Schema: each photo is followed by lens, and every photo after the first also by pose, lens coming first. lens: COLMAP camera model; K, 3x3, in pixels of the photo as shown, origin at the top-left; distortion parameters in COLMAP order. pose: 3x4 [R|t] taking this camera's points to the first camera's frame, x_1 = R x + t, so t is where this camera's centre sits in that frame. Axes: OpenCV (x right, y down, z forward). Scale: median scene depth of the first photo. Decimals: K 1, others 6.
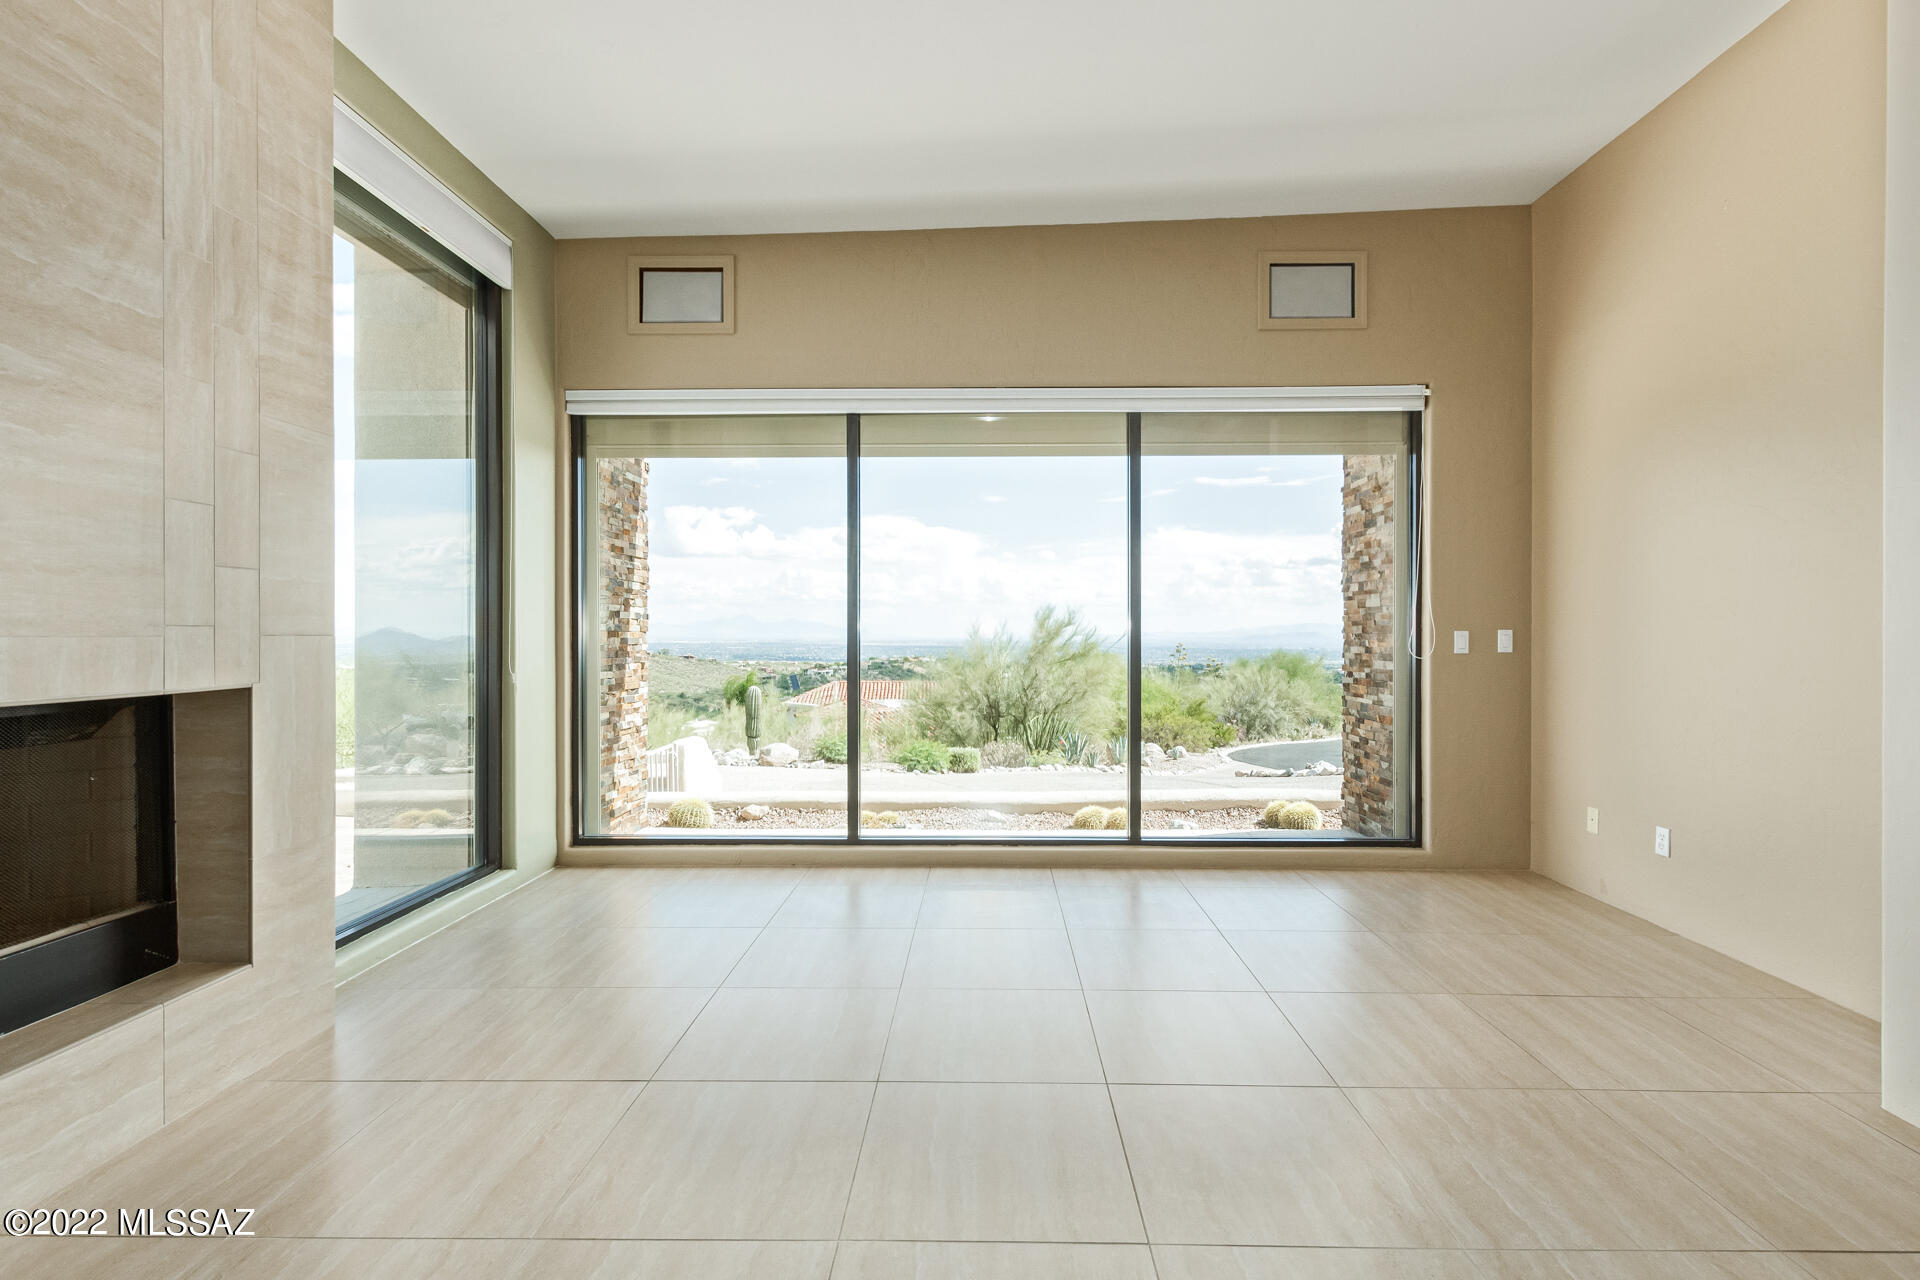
lens RADIAL K [[888.5, 0, 960.0], [0, 888.5, 640.0], [0, 0, 1]] dist [0.000370, 0.000250]
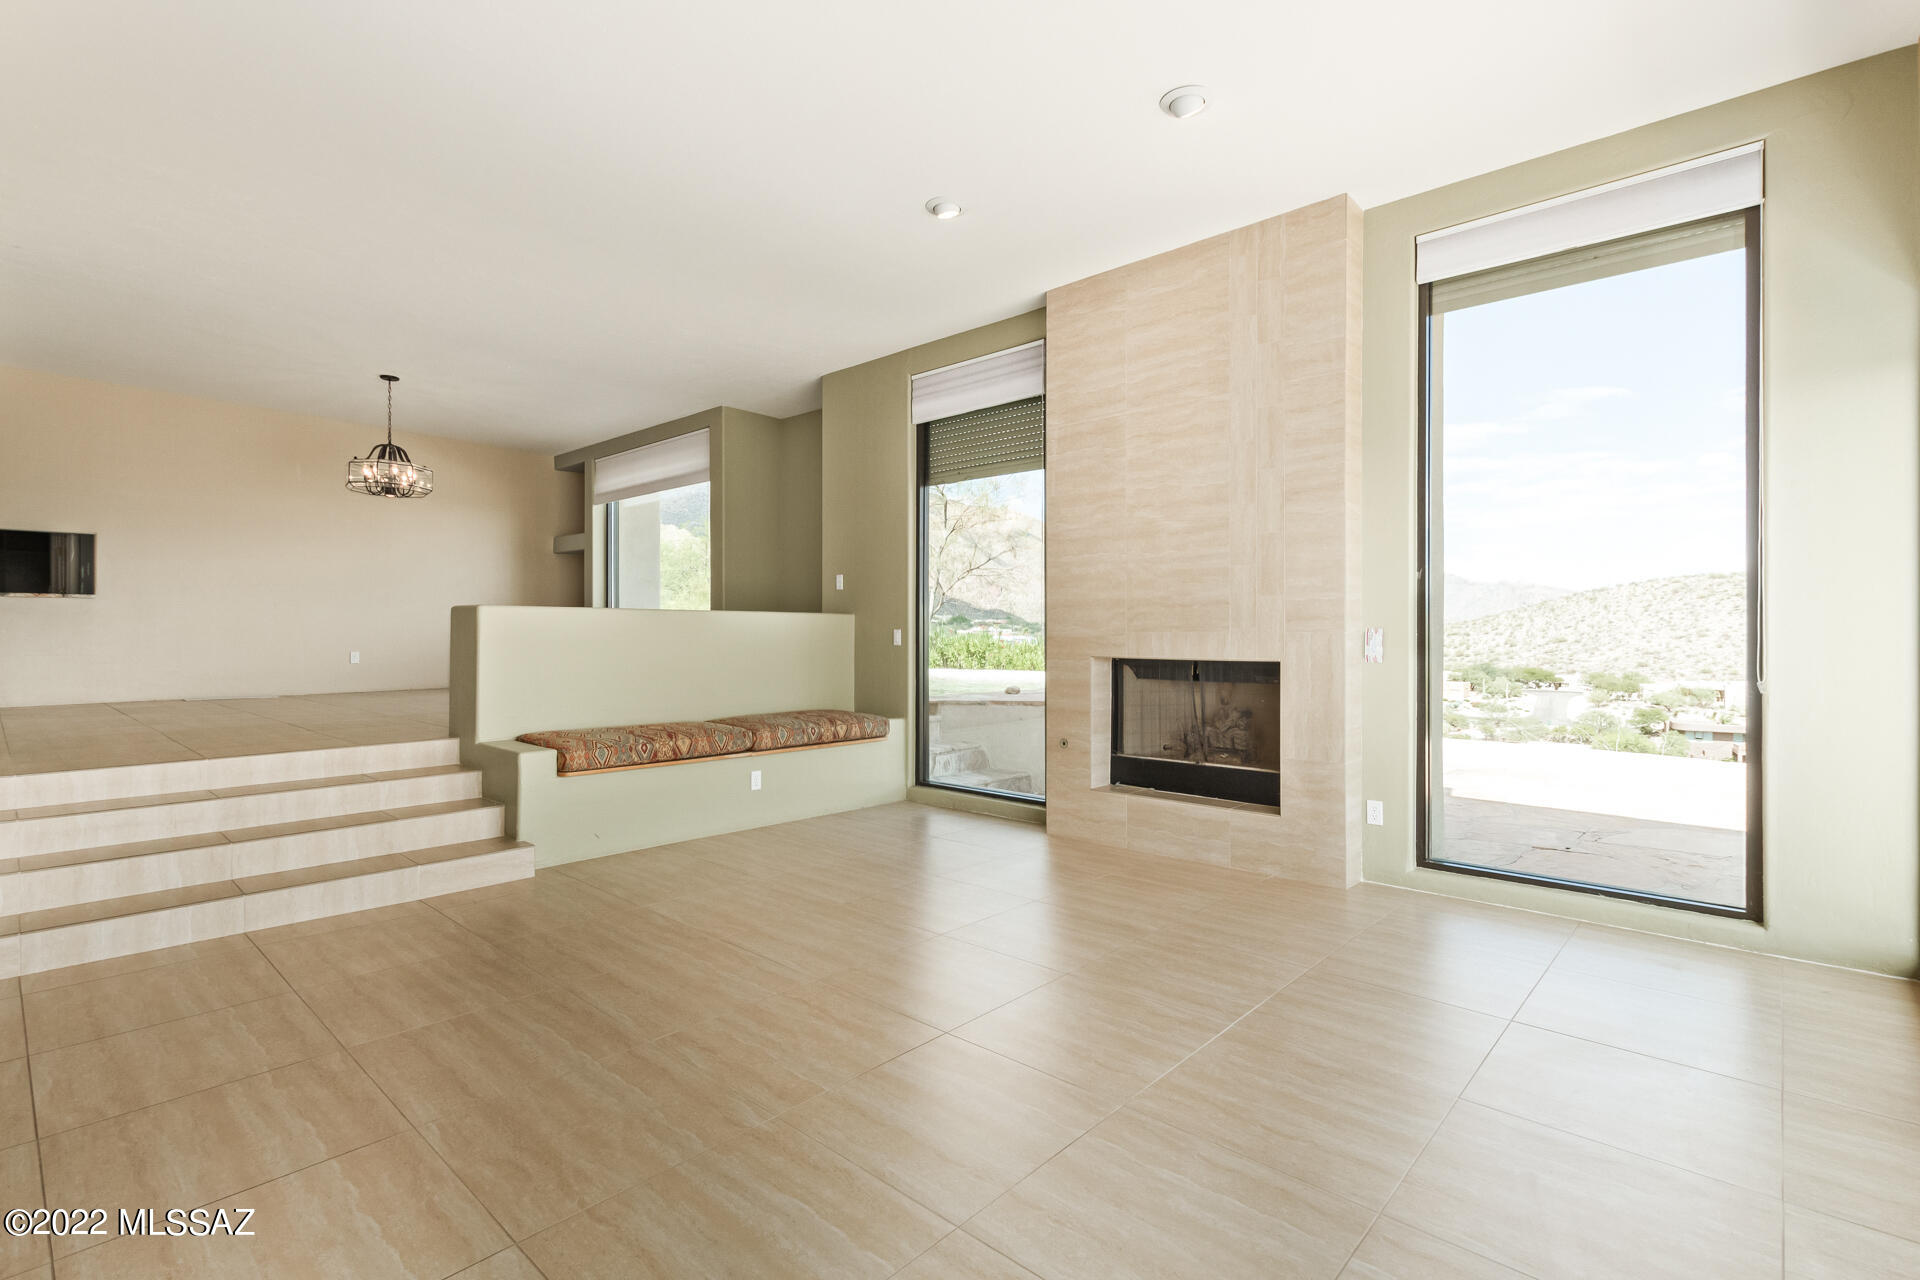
lens RADIAL K [[890.2, 0, 986.8], [0, 890.2, 637.0], [0, 0, 1]] dist [-0.001015, -0.000895]
pose [[-0.640655, 0.006023, -0.767805, 0.539773], [-0.004037, 0.999929, 0.011213, -0.007573], [0.767818, 0.010283, -0.640586, 0.952409]]
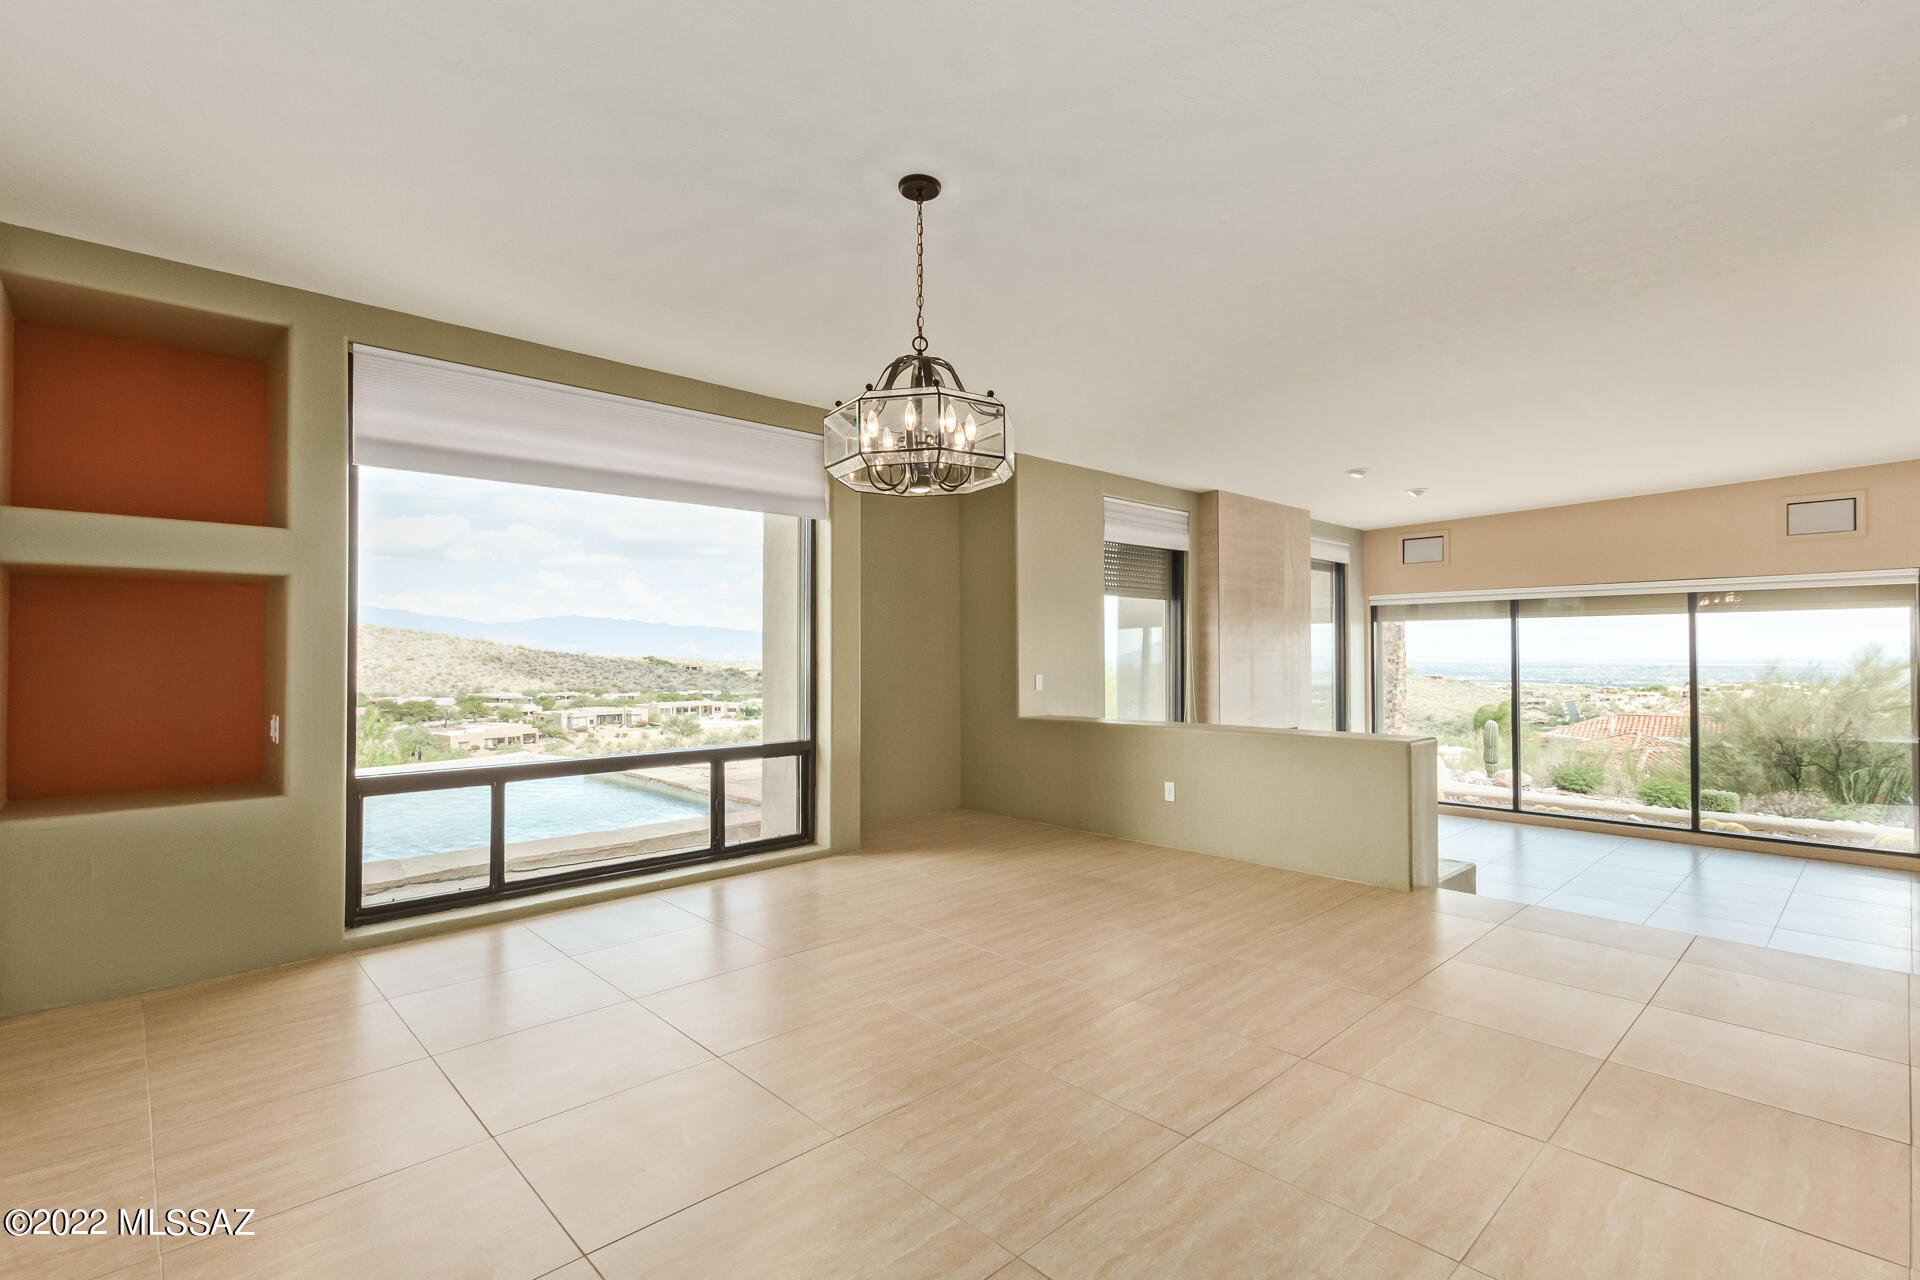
lens RADIAL K [[888.5, 0, 960.0], [0, 888.5, 640.0], [0, 0, 1]] dist [0.000370, 0.000250]
pose [[0.704910, -0.008965, -0.709240, 0.424362], [-0.004761, 0.999838, -0.017370, -0.118454], [0.709281, 0.015620, 0.704753, -1.320815]]
